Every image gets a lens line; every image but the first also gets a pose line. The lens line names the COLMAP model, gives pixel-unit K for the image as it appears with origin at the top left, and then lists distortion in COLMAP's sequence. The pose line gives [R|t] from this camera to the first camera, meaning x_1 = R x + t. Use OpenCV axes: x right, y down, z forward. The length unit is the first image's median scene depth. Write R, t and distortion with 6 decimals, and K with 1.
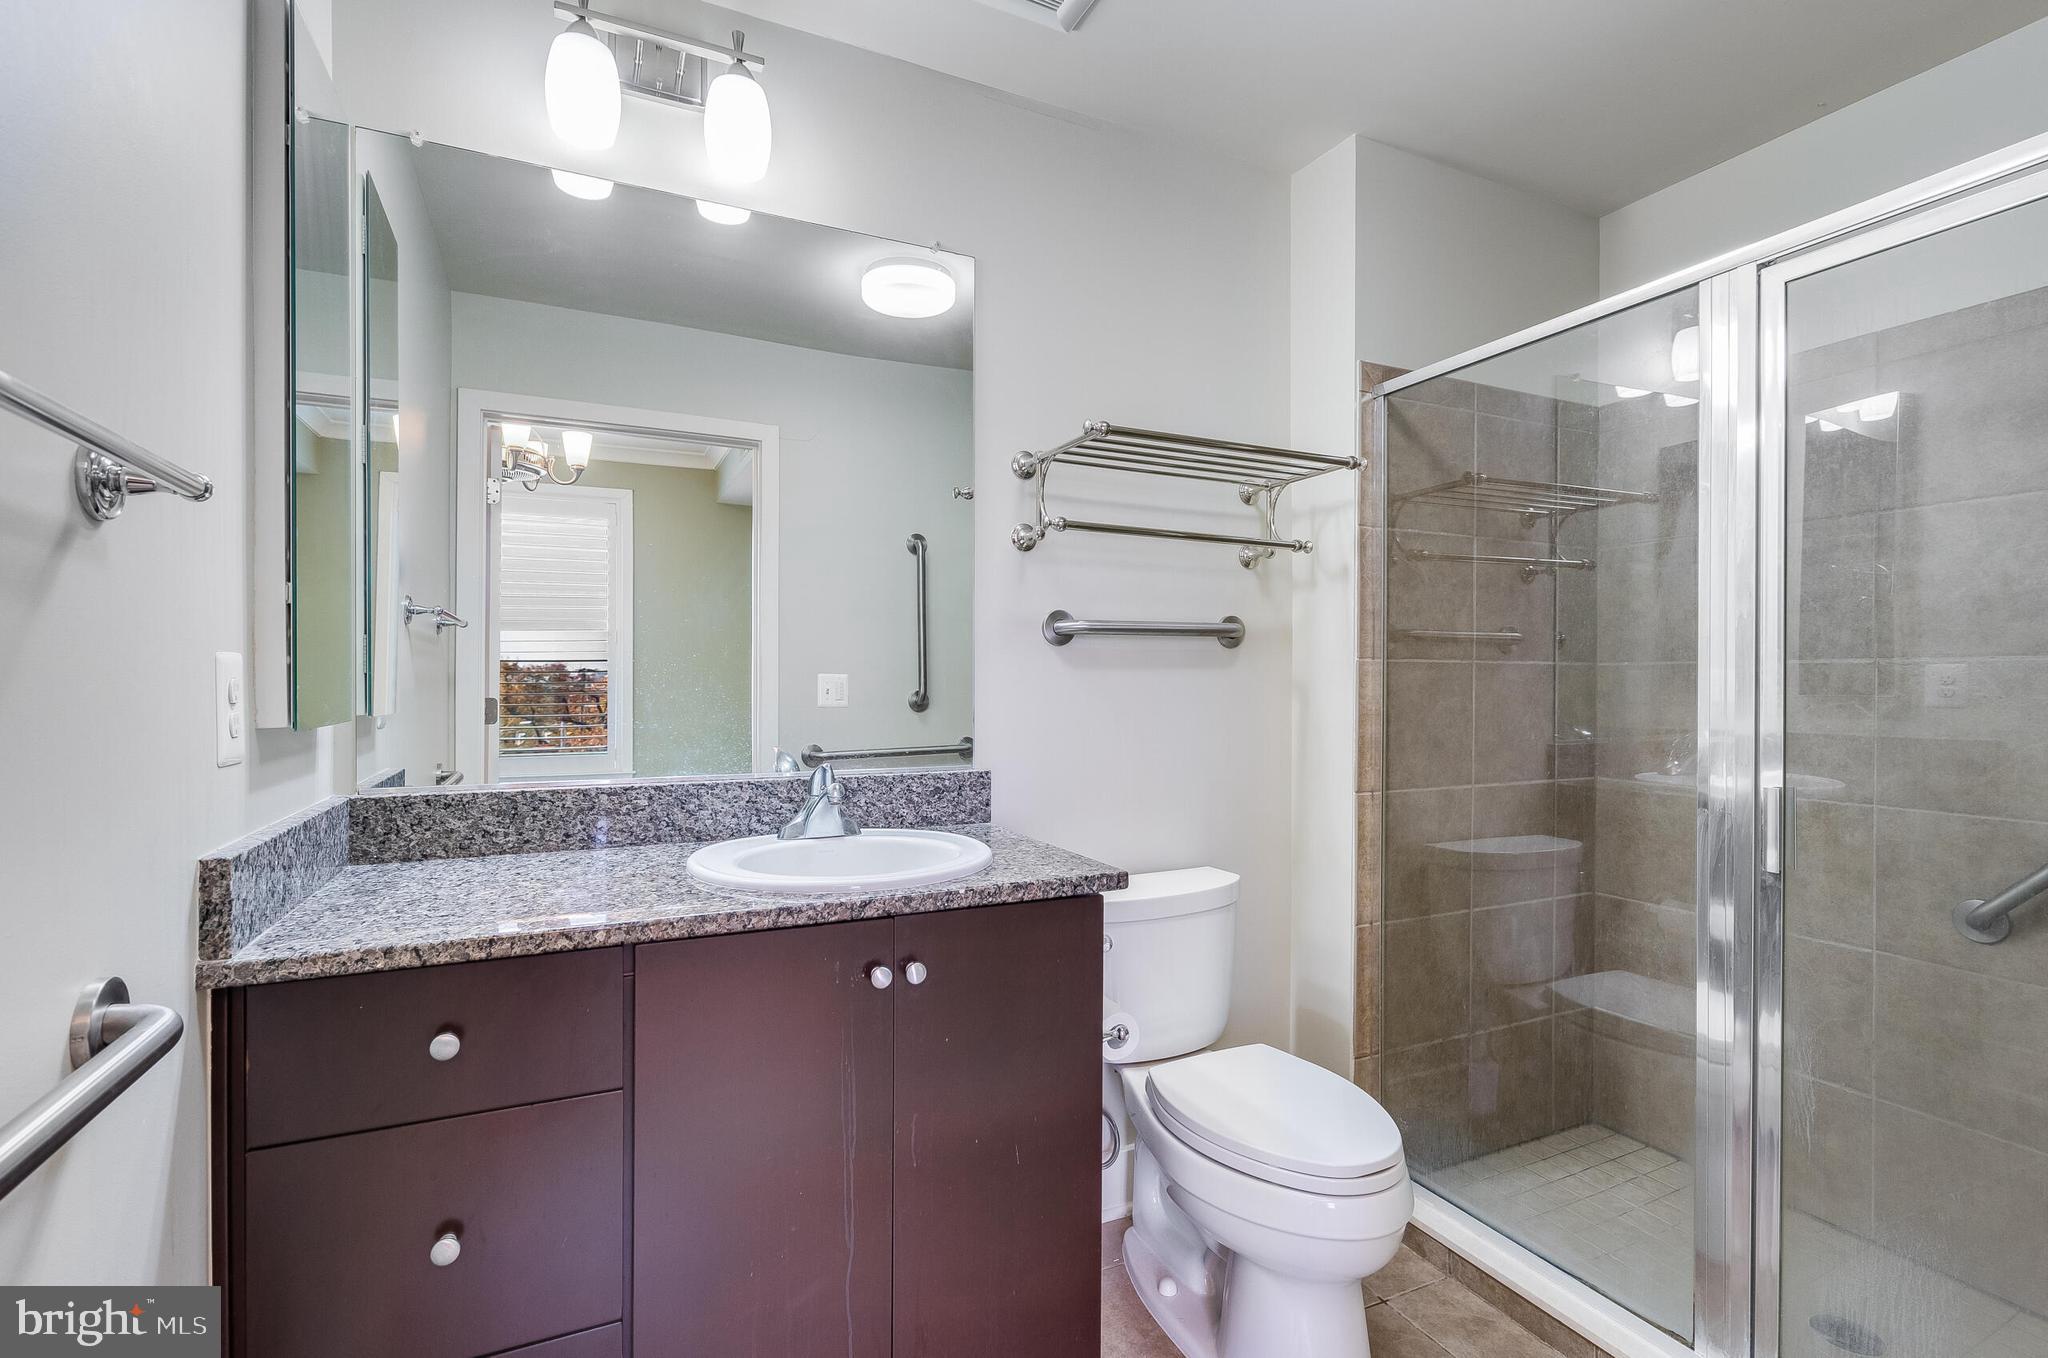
lens RADIAL K [[928.8, 0, 1019.3], [0, 928.8, 692.4], [0, 0, 1]] dist [-0.000839, 0.001658]
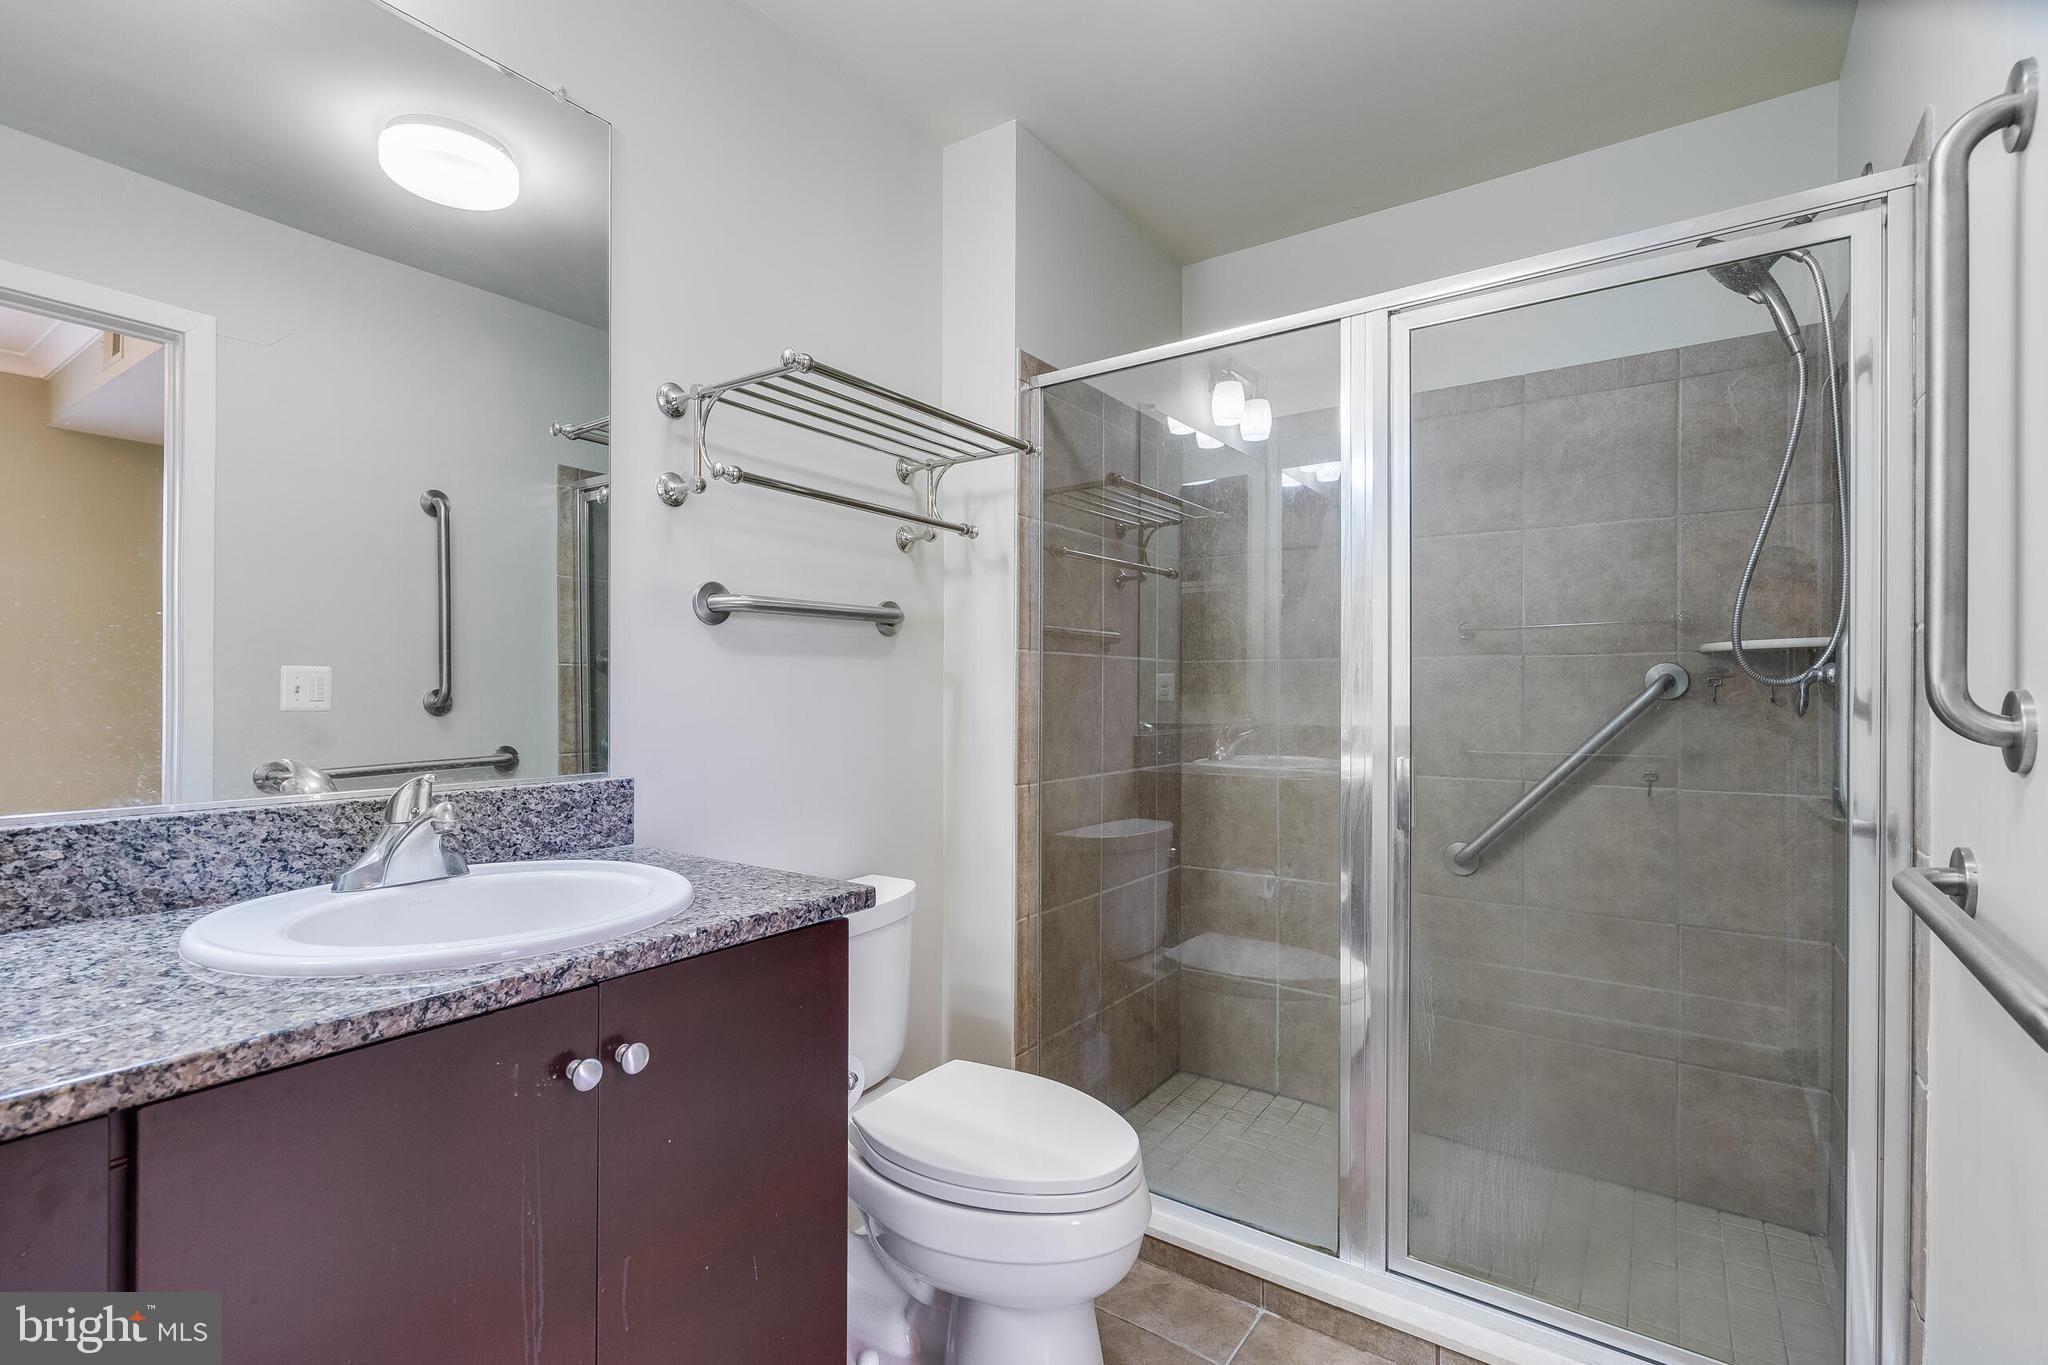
lens RADIAL K [[931.3, 0, 1023.0], [0, 931.3, 692.6], [0, 0, 1]] dist [-0.002386, 0.001775]
pose [[0.873235, -0.000607, 0.487299, -0.129089], [0.004431, 0.999968, -0.006693, 0.018426], [-0.487279, 0.008004, 0.873210, 0.149890]]
